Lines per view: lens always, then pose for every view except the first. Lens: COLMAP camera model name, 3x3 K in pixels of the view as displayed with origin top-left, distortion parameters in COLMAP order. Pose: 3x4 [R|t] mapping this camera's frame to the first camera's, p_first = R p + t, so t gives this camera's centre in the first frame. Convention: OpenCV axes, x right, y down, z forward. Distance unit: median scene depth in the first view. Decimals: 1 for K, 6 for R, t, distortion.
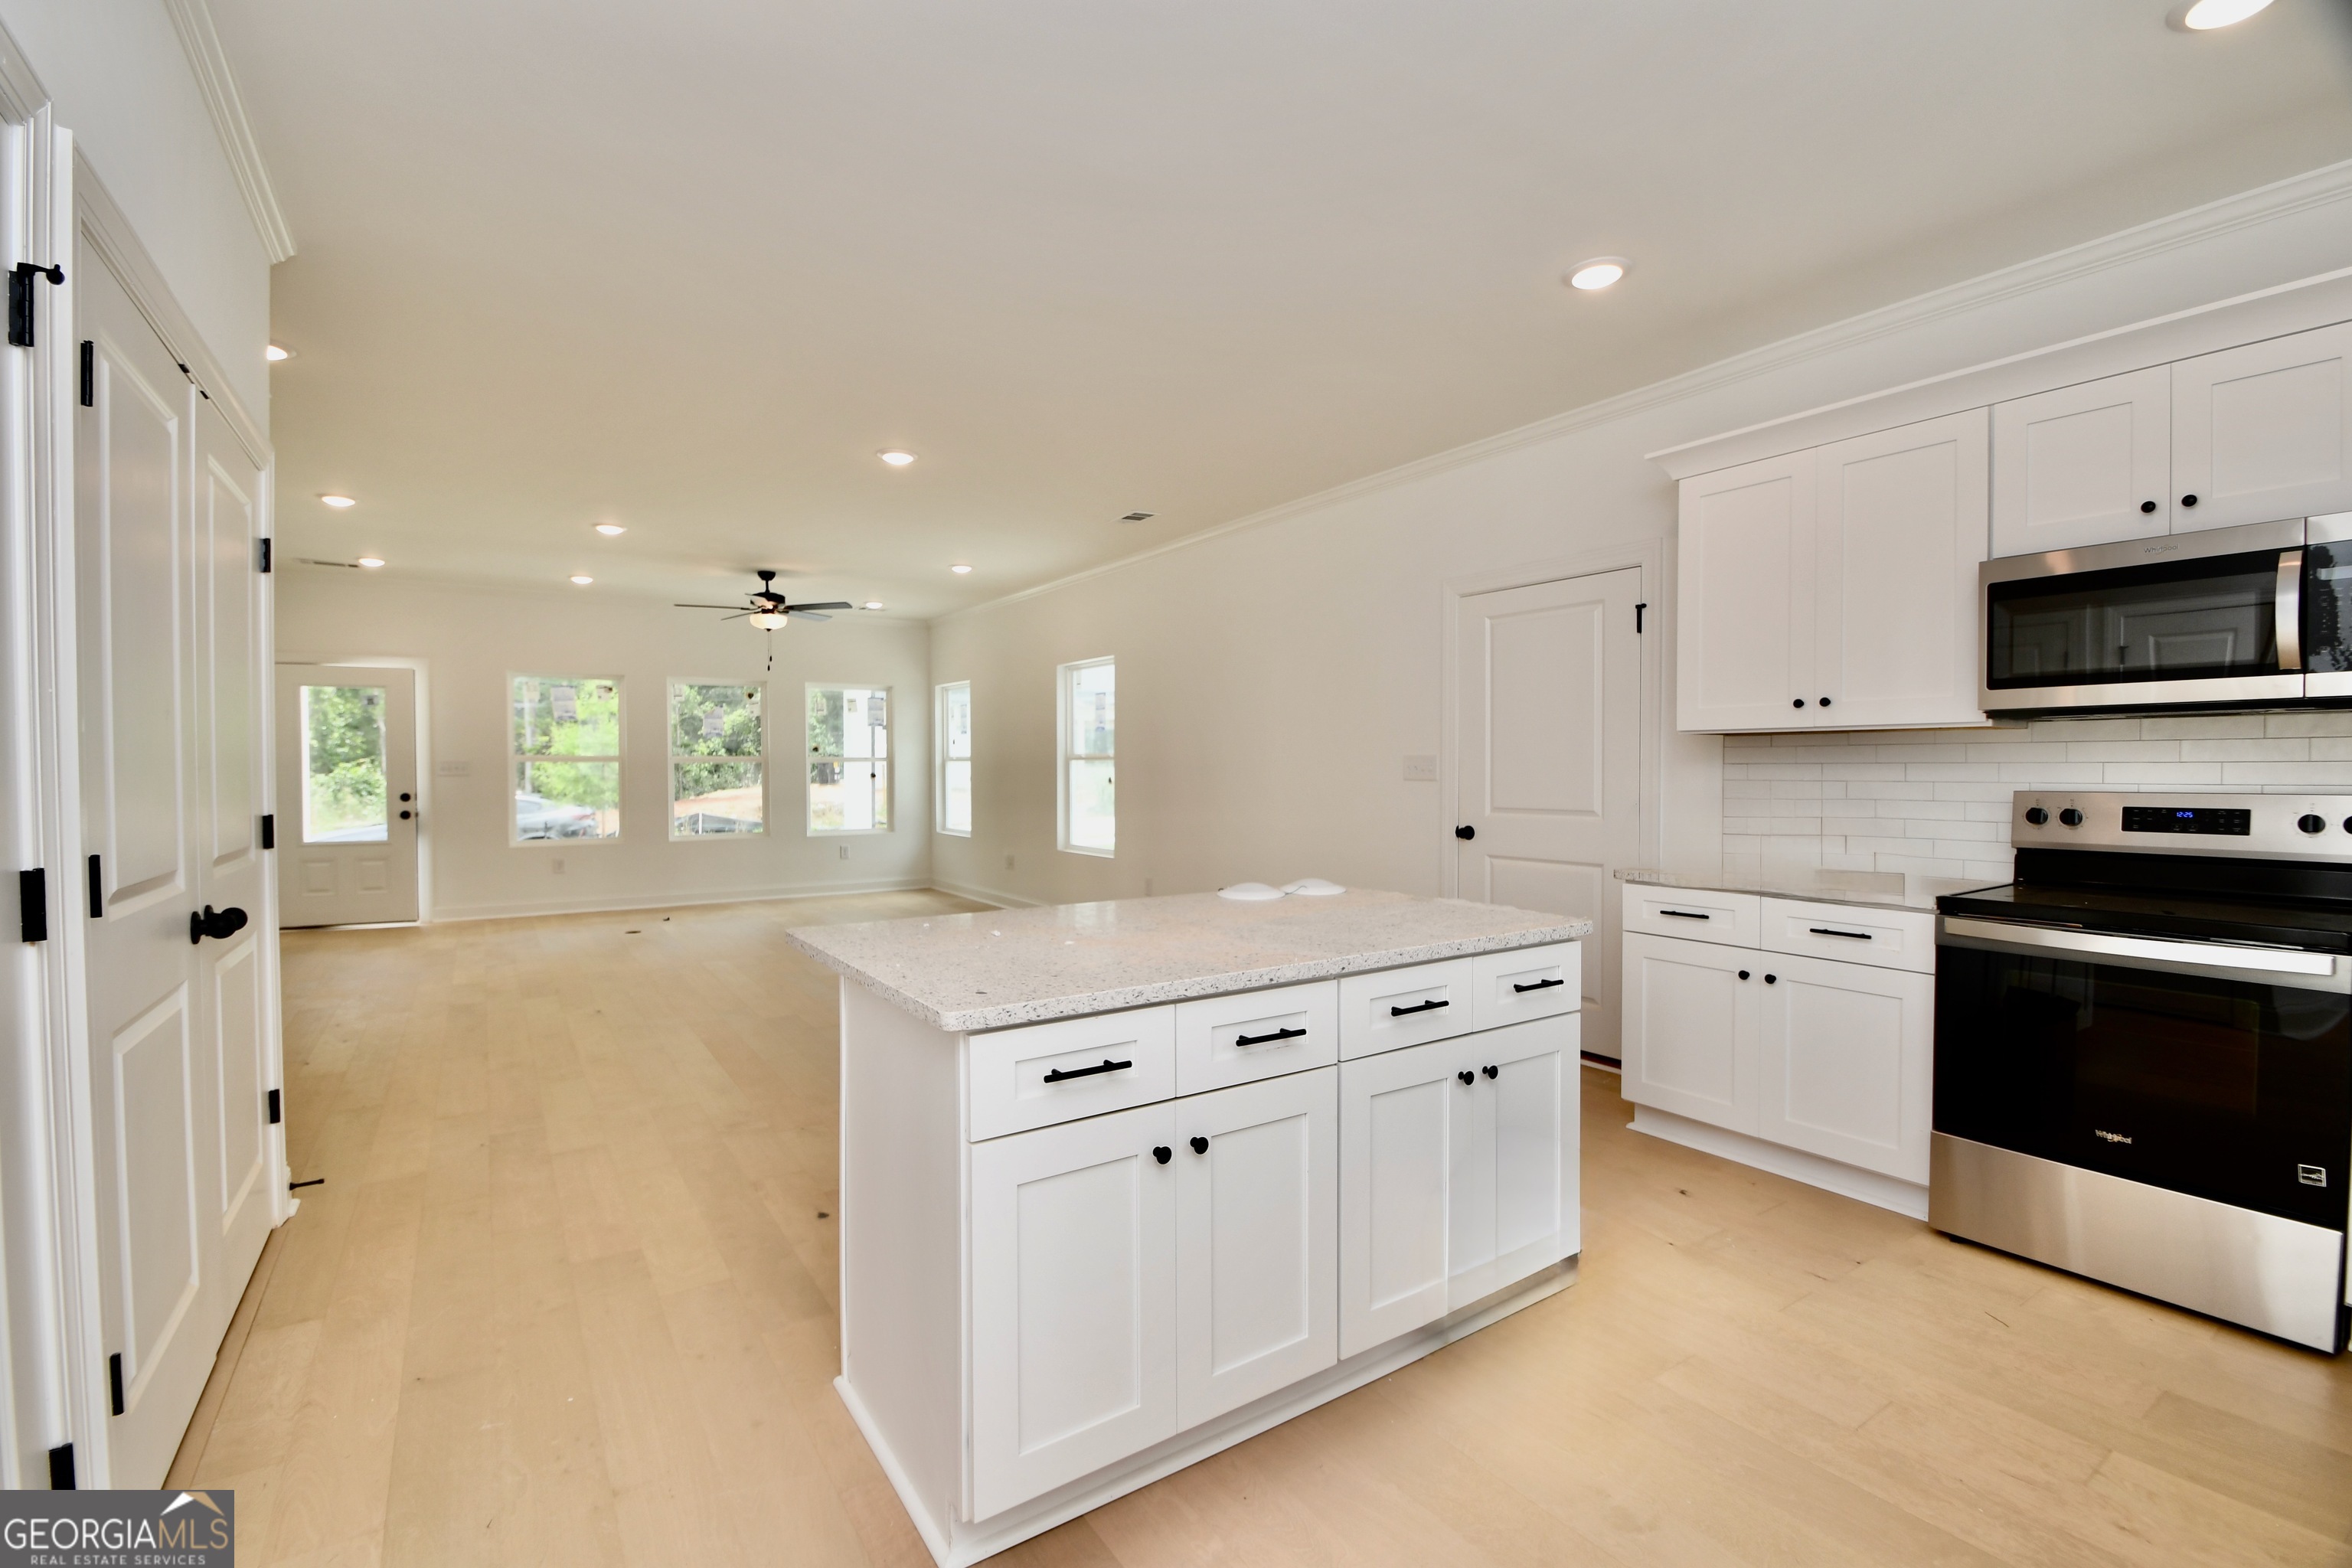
lens RADIAL K [[1024.7, 0, 1155.3], [0, 1024.7, 790.6], [0, 0, 1]] dist [0.015662, -0.017455]
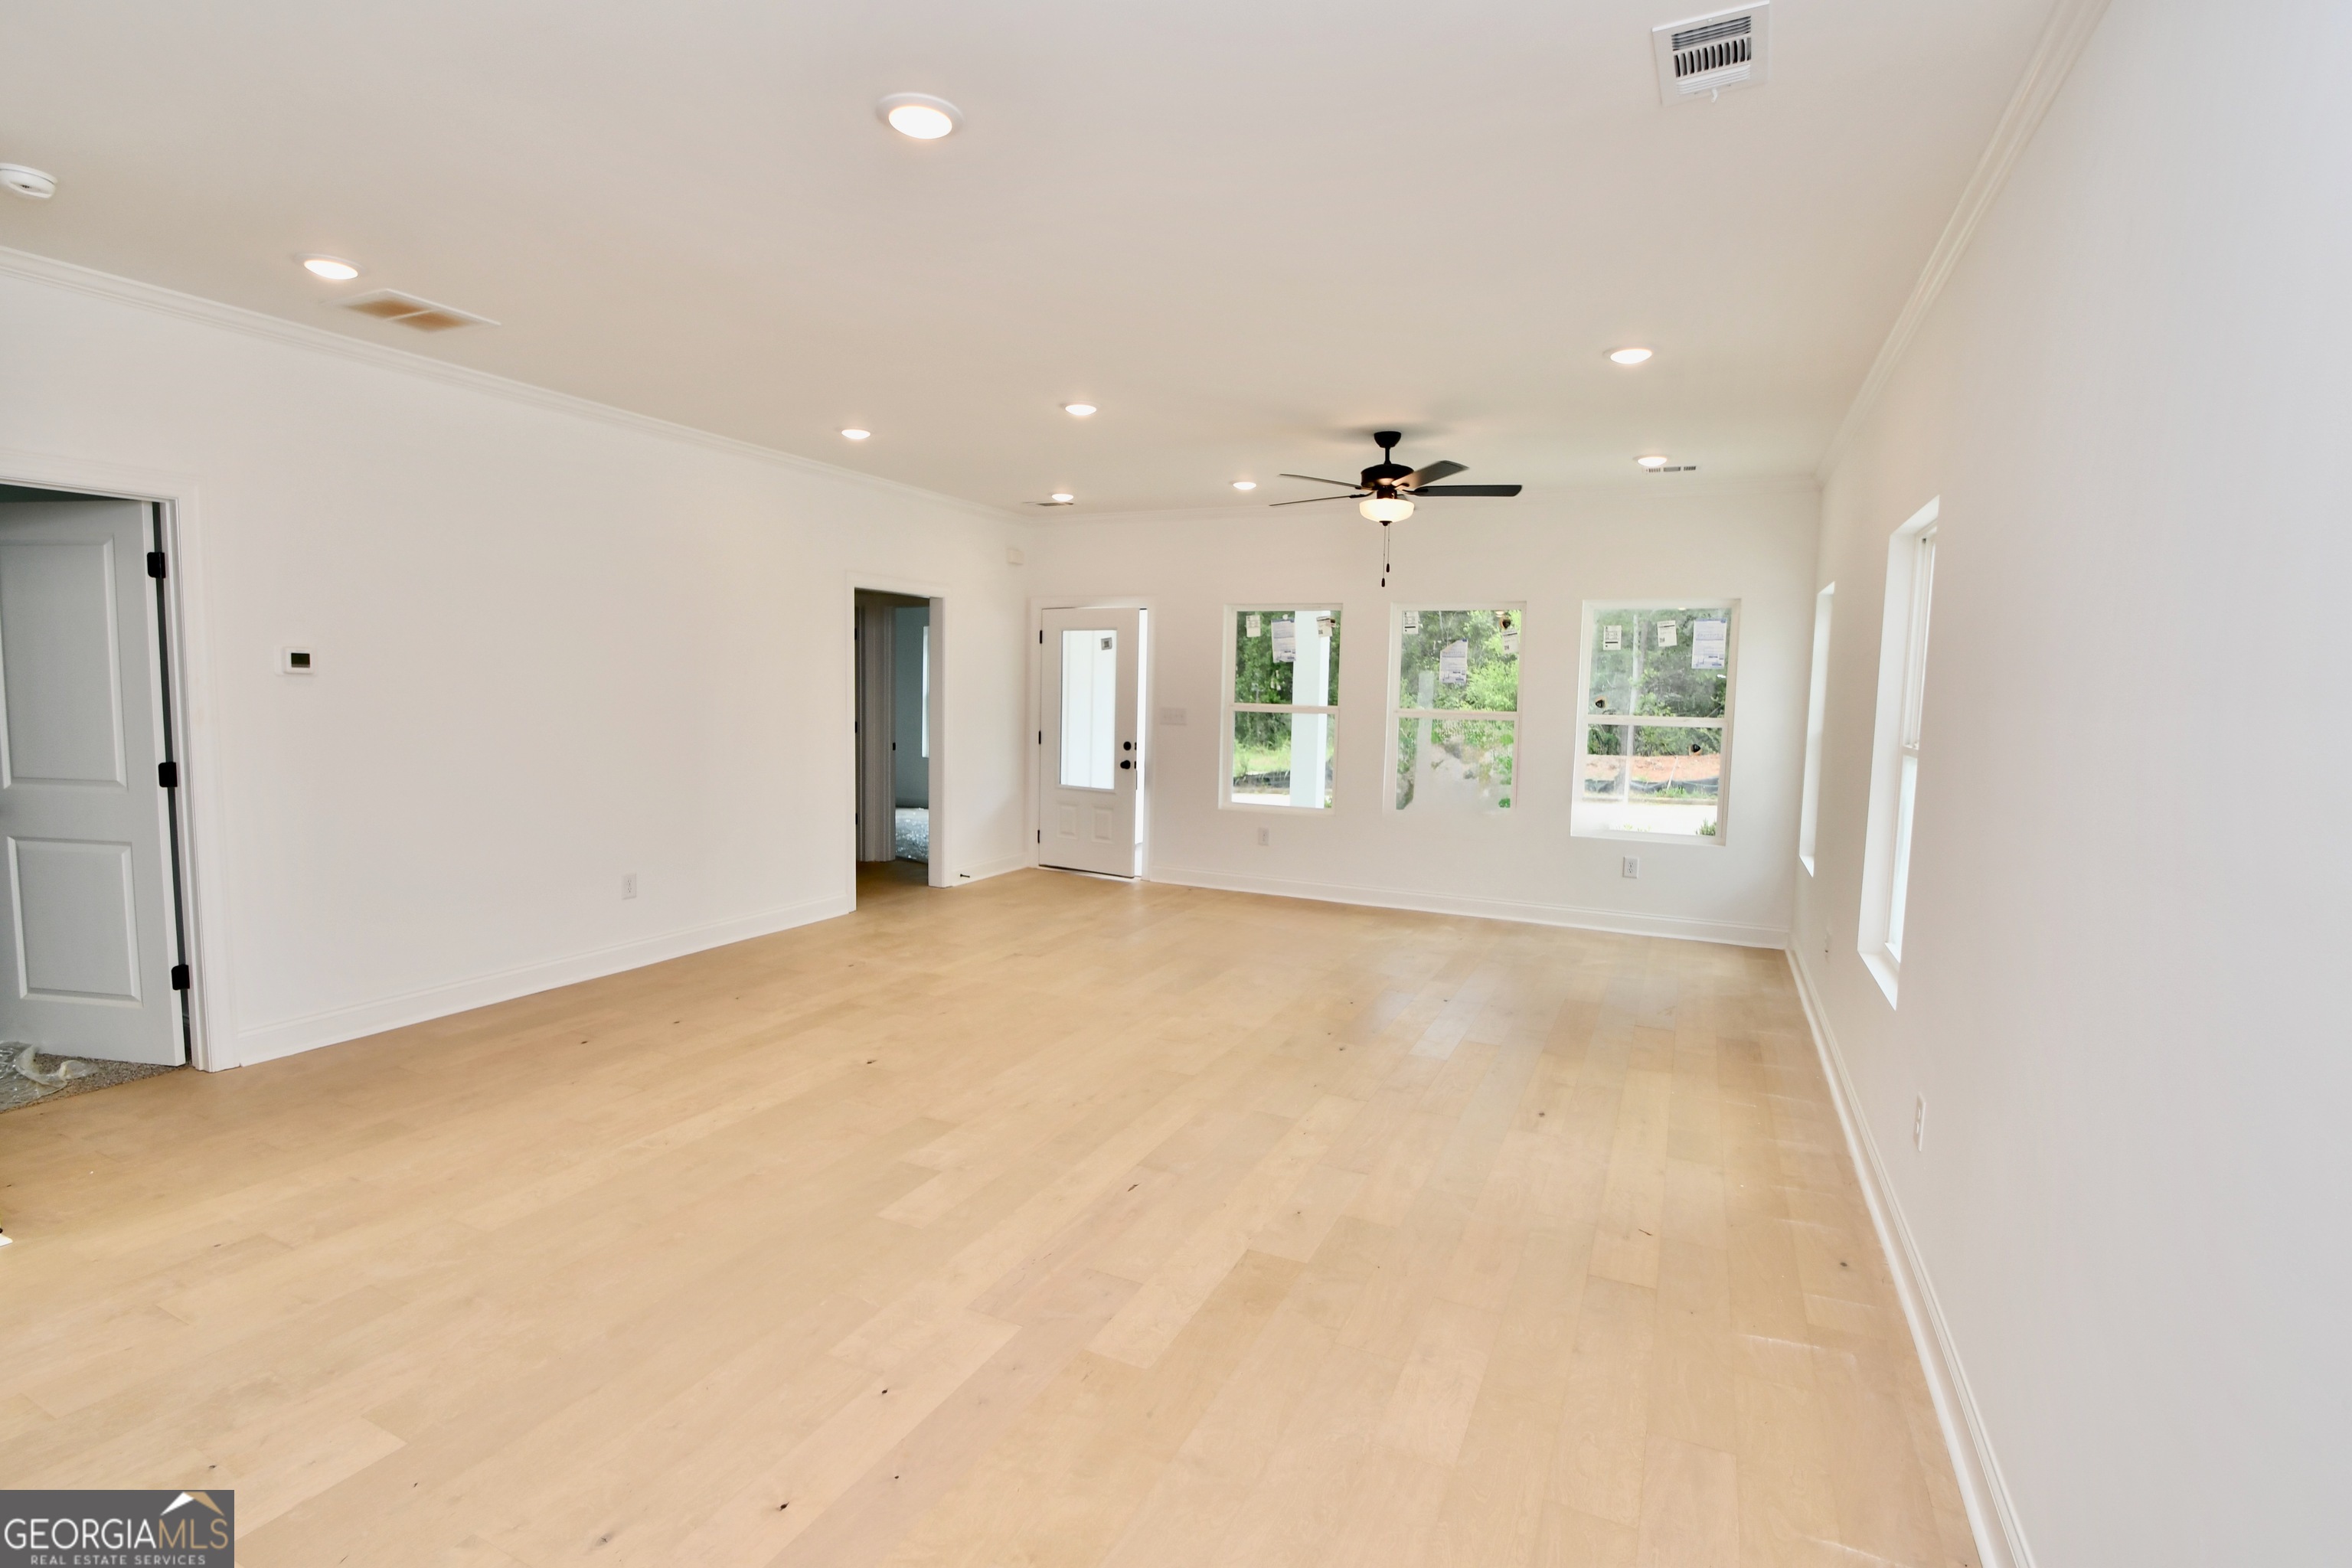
lens RADIAL K [[1116.8, 0, 1163.9], [0, 1116.8, 784.8], [0, 0, 1]] dist [-0.014780, -0.000168]
pose [[0.514659, 0.091429, -0.852506, 0.166133], [-0.044721, 0.995807, 0.079799, -0.042122], [0.856228, -0.002944, 0.516590, 0.515819]]
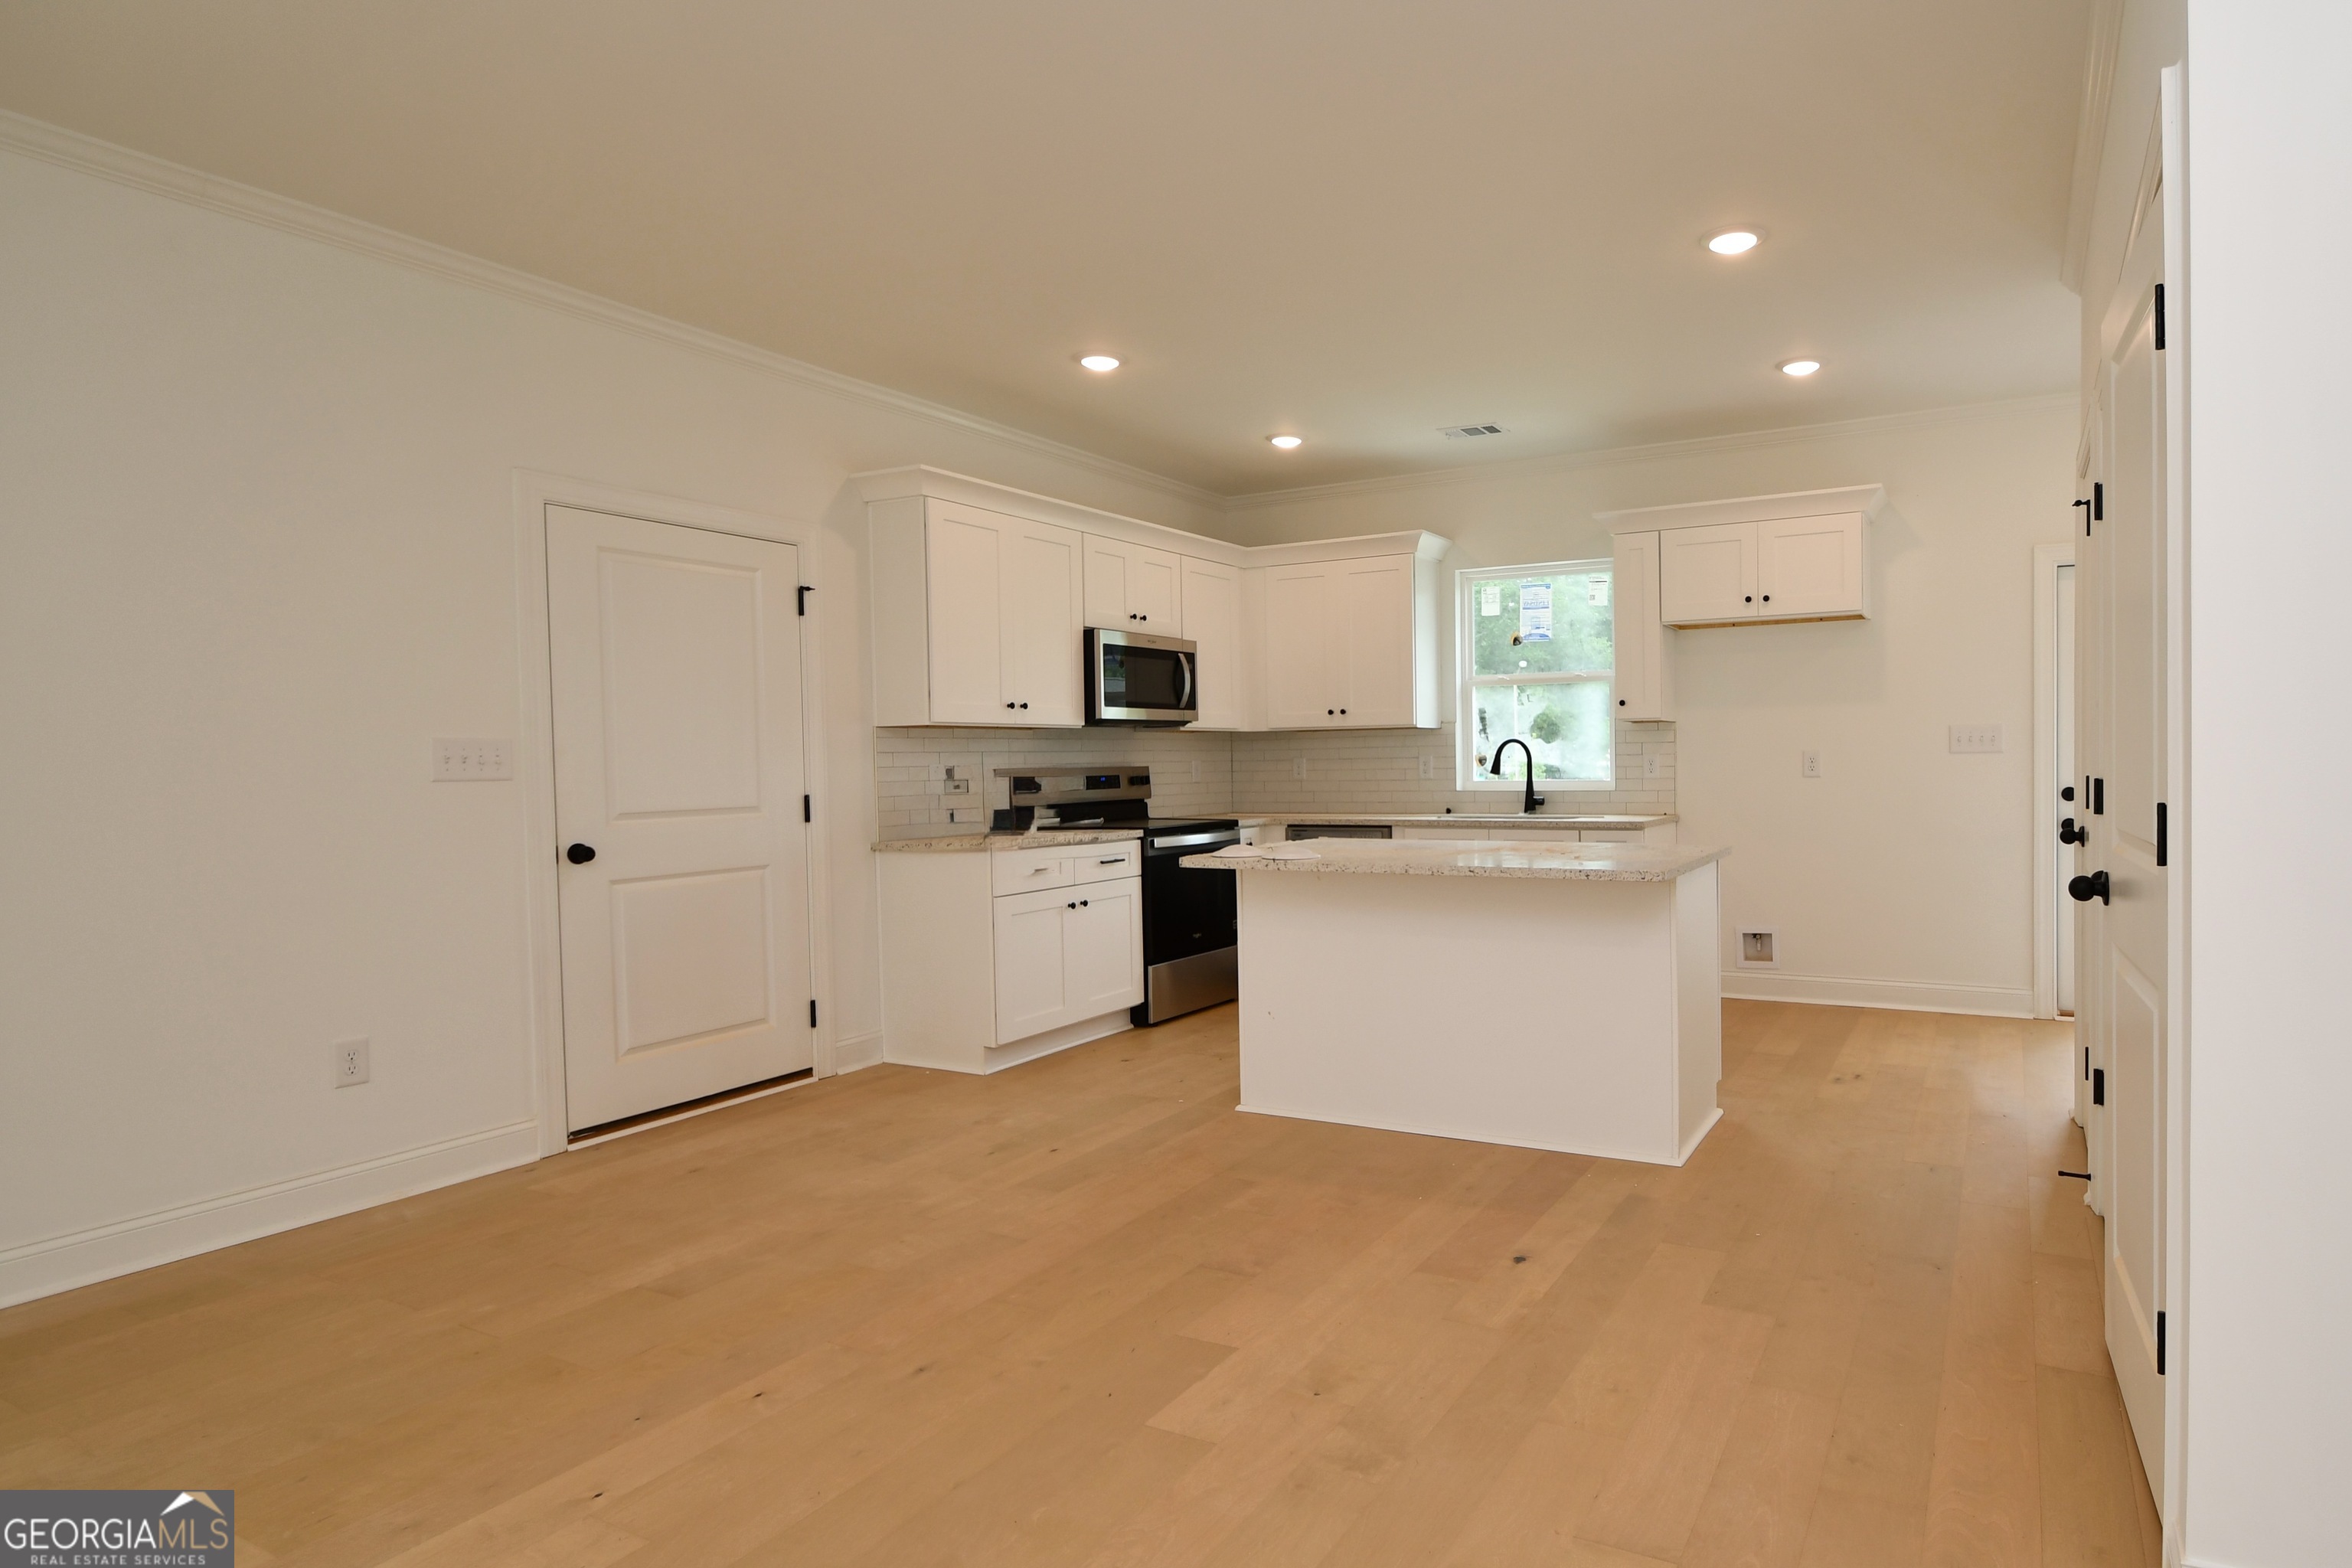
lens RADIAL K [[1248.9, 0, 1407.6], [0, 1248.9, 791.2], [0, 0, 1]] dist [0.007454, 0.000517]
pose [[-0.515155, -0.015143, 0.856963, -0.427835], [0.036342, 0.998559, 0.039492, -0.008296], [-0.856326, 0.051488, -0.513862, 0.586211]]
